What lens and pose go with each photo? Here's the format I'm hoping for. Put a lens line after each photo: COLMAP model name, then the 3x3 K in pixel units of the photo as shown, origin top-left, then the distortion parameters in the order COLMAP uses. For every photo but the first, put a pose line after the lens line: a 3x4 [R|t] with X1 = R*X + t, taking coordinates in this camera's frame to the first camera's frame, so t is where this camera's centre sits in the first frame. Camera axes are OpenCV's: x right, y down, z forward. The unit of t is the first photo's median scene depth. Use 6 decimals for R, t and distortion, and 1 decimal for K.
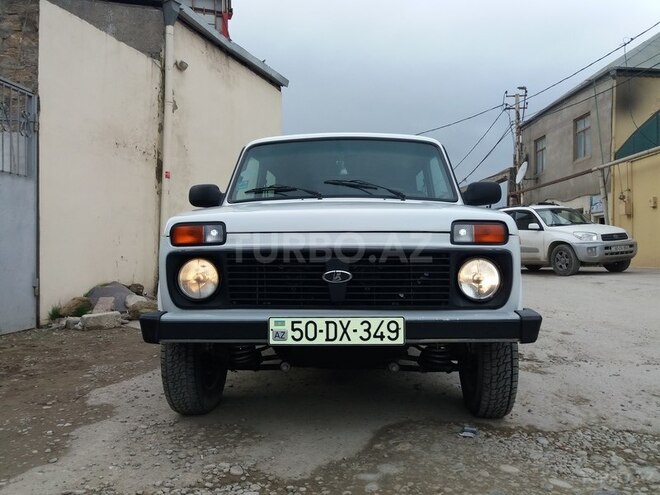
lens RADIAL K [[533.9, 0, 330.0], [0, 533.9, 247.5], [0, 0, 1]] dist [-0.004063, -0.001943]
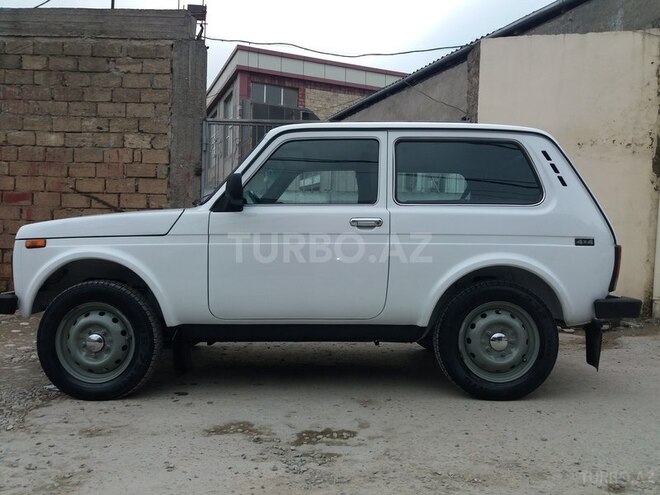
lens RADIAL K [[533.9, 0, 330.0], [0, 533.9, 247.5], [0, 0, 1]] dist [-0.004063, -0.001943]
pose [[0.045496, 0.005103, -0.998951, 0.652109], [-0.022356, 0.999742, 0.004089, -0.008419], [0.998714, 0.022147, 0.045599, 0.654001]]
